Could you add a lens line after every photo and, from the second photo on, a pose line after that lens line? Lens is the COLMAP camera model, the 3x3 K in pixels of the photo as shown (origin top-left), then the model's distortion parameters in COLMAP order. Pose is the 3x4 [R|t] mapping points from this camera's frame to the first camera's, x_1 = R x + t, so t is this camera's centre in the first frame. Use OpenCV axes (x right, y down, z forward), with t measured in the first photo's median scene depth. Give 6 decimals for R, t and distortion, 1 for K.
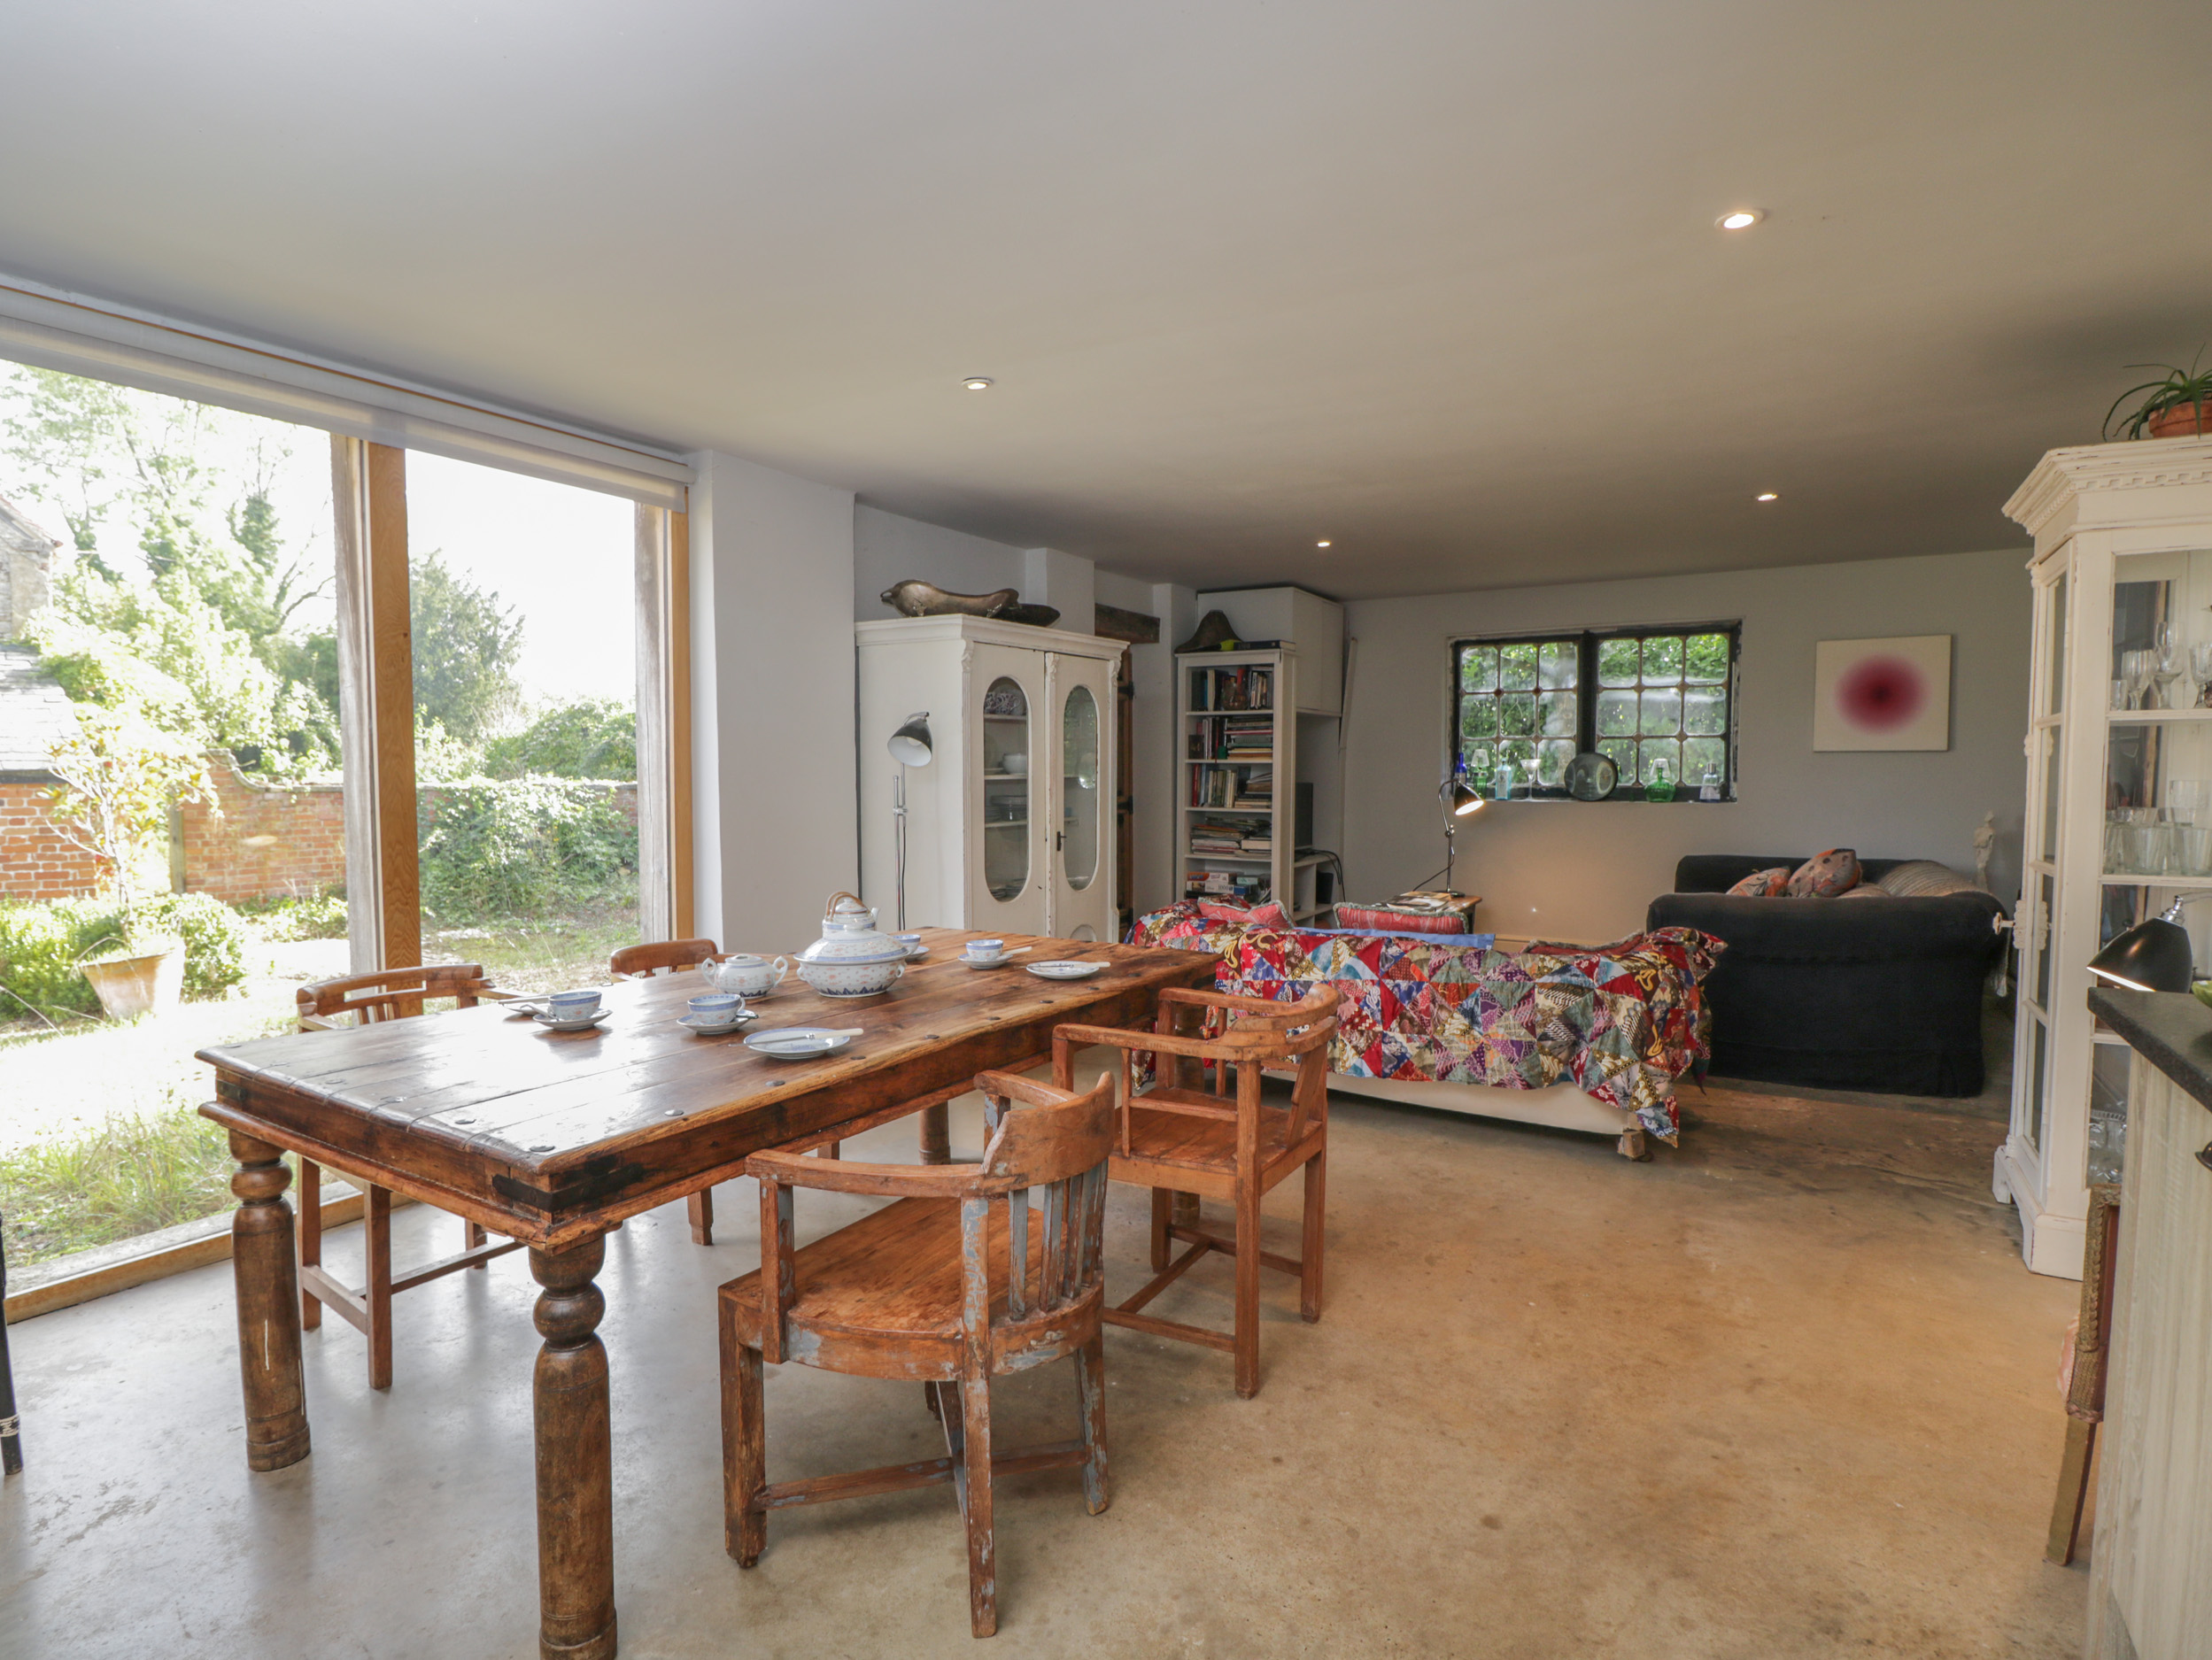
lens RADIAL K [[1177.1, 0, 1106.0], [0, 1177.1, 830.0], [0, 0, 1]] dist [-0.001715, -0.010422]
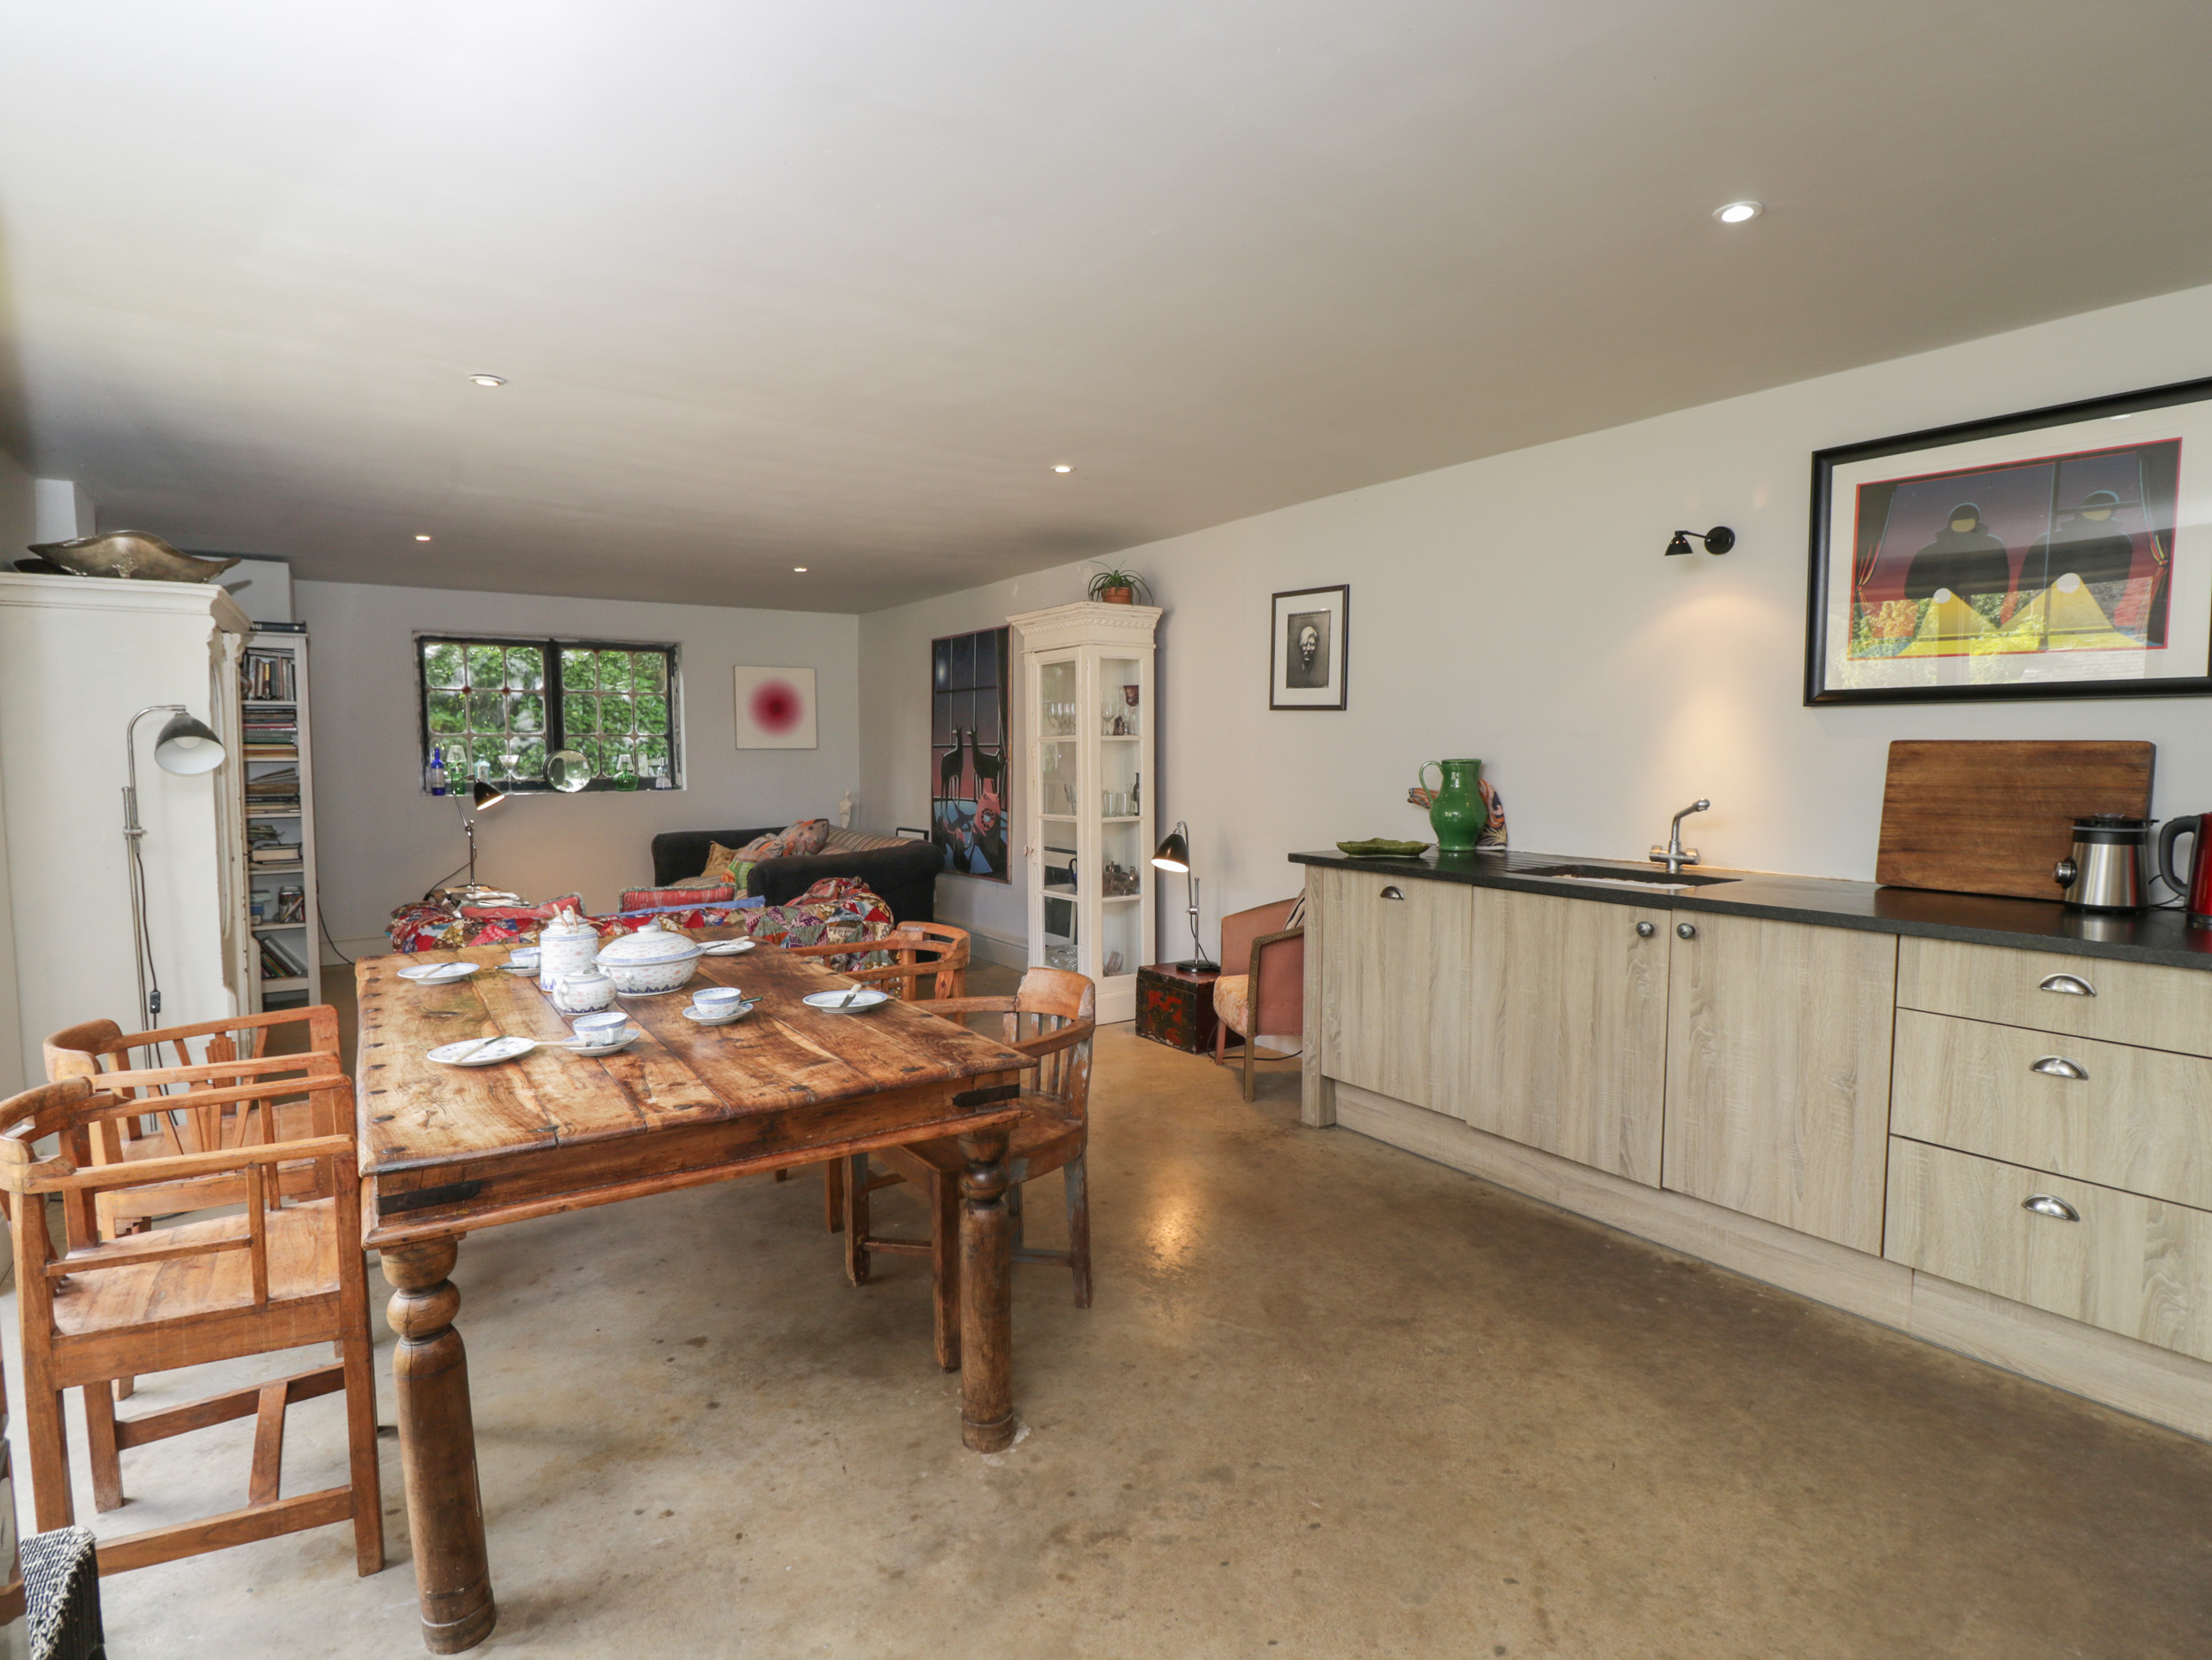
lens RADIAL K [[1177.1, 0, 1106.0], [0, 1177.1, 830.0], [0, 0, 1]] dist [-0.001715, -0.010422]
pose [[0.393815, -0.062832, 0.917040, -0.472201], [0.050252, 0.997641, 0.046774, -0.016893], [-0.917815, 0.027663, 0.396043, 0.093926]]
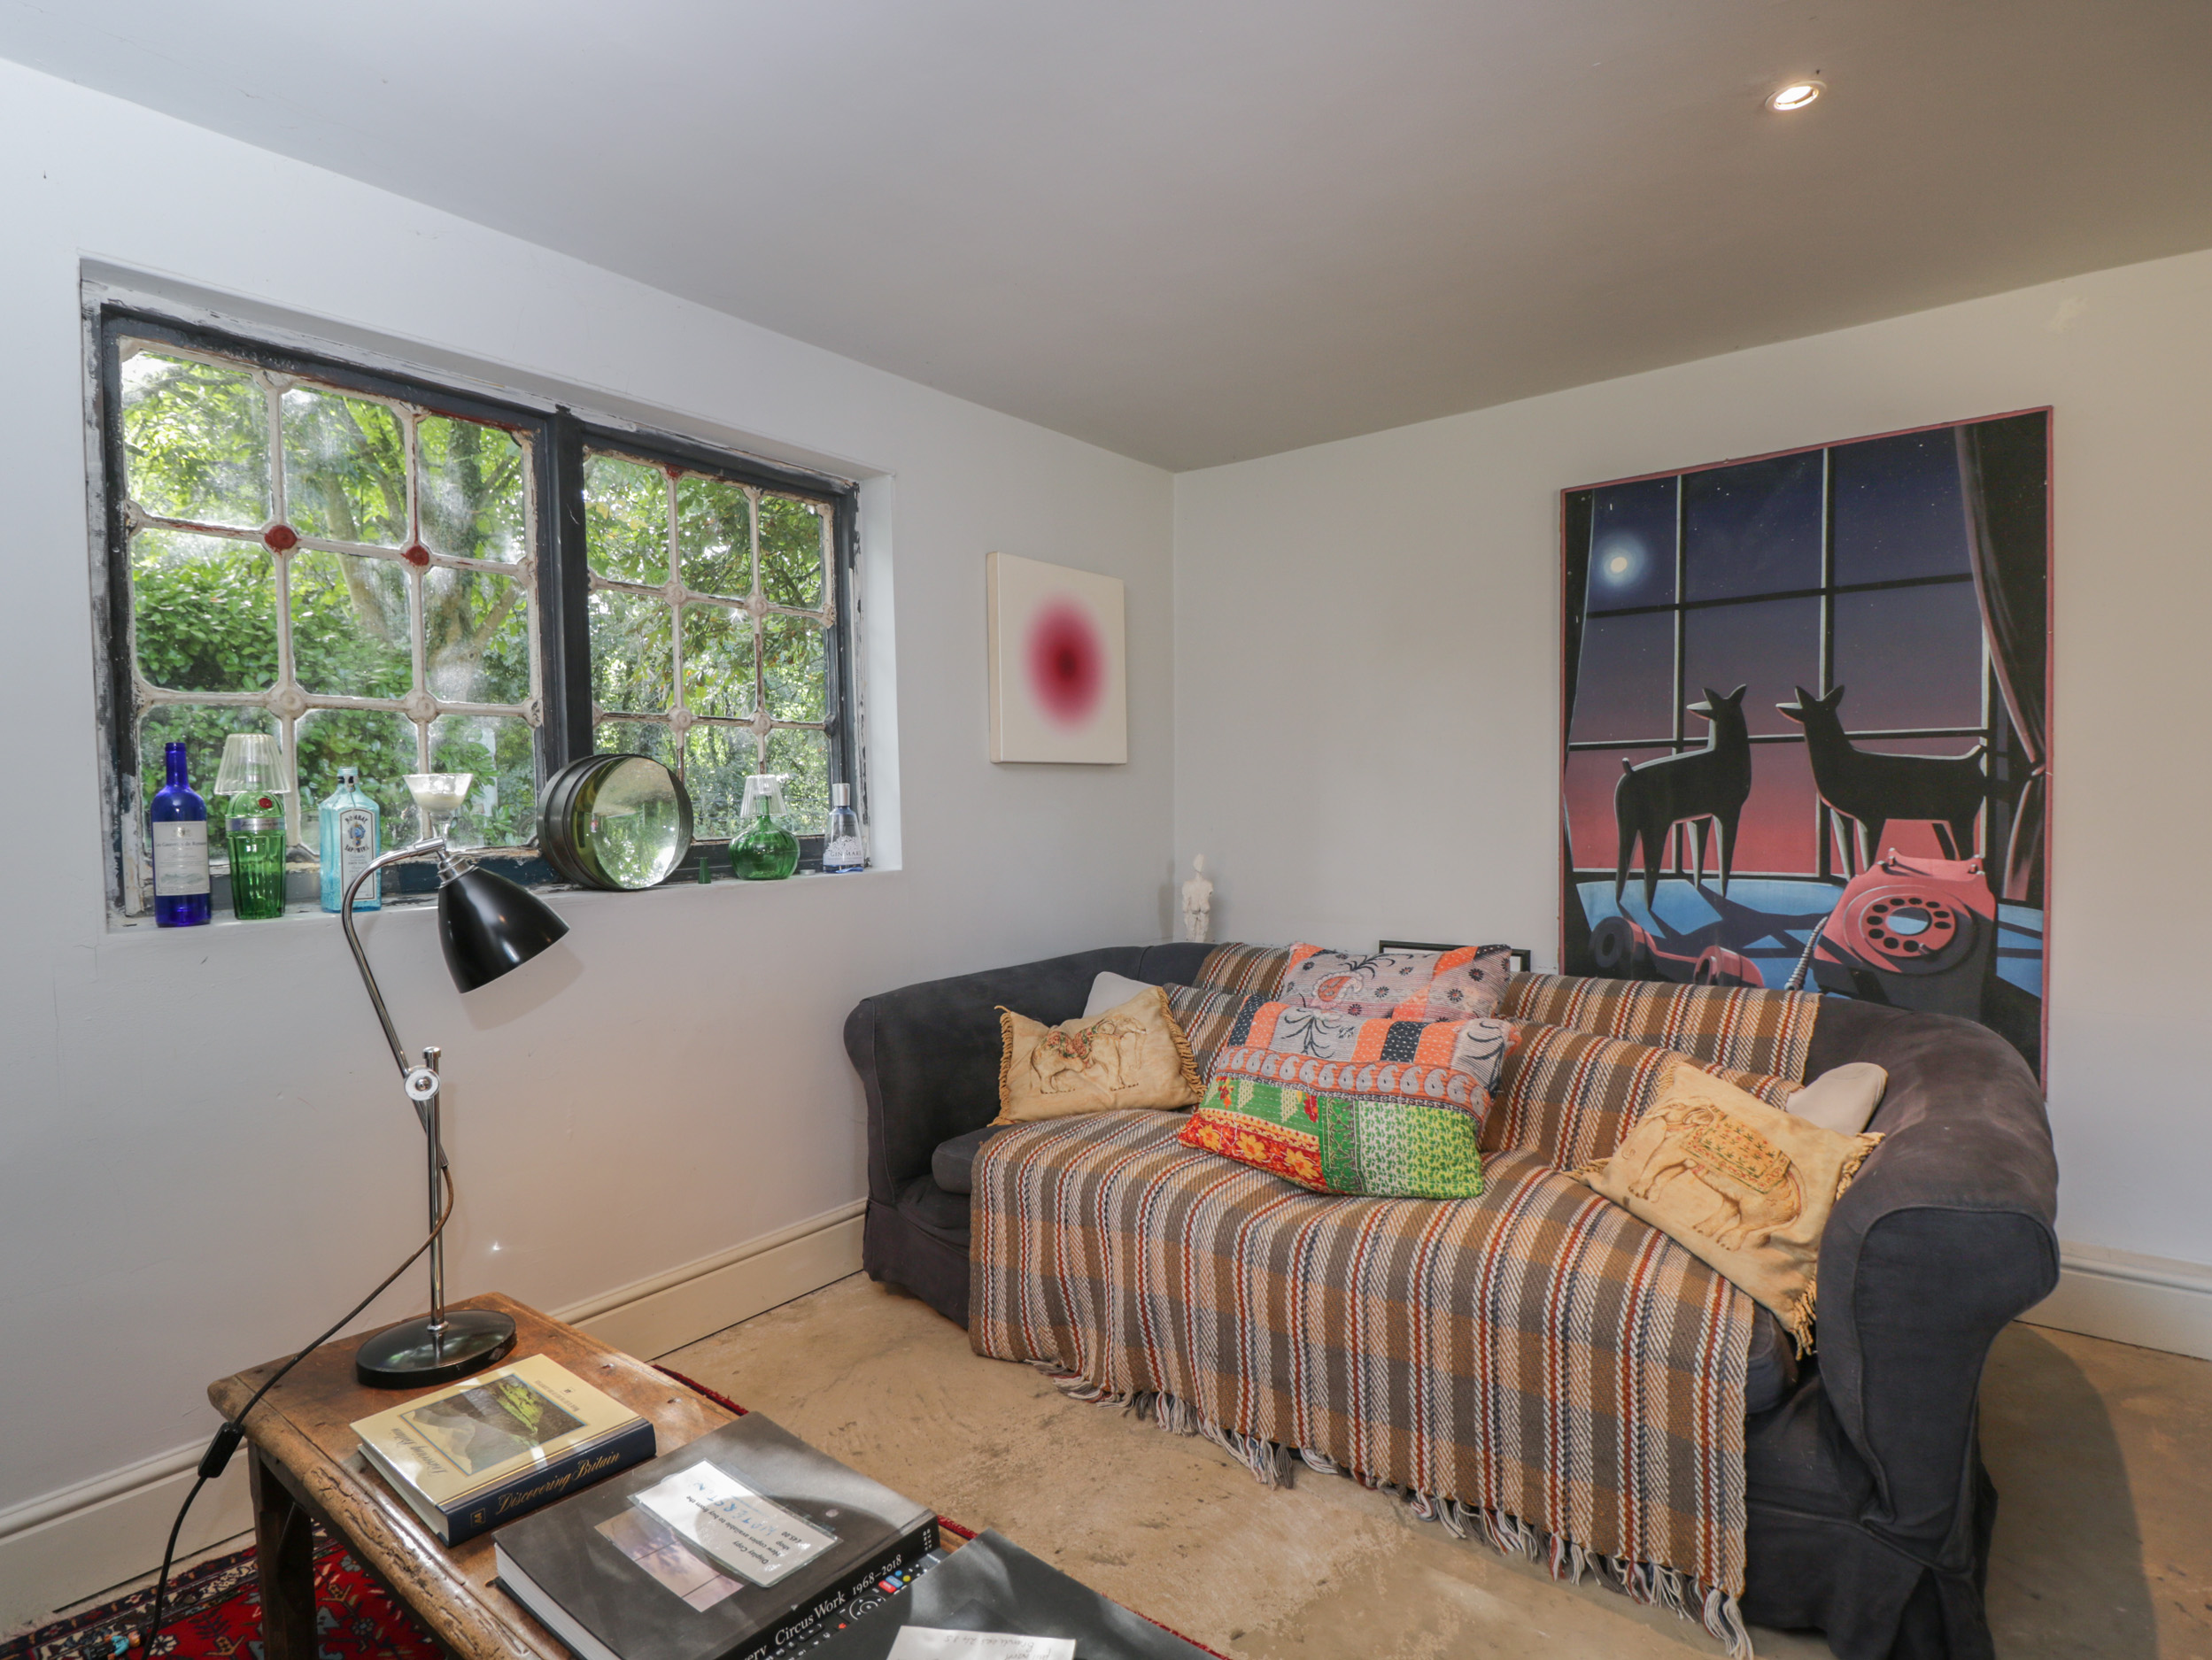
lens RADIAL K [[1177.1, 0, 1106.0], [0, 1177.1, 830.0], [0, 0, 1]] dist [-0.001715, -0.010422]
pose [[0.100430, -0.033012, 0.994396, 0.082131], [0.066028, 0.997467, 0.026446, -0.047515], [-0.992751, 0.063002, 0.102355, 0.920709]]
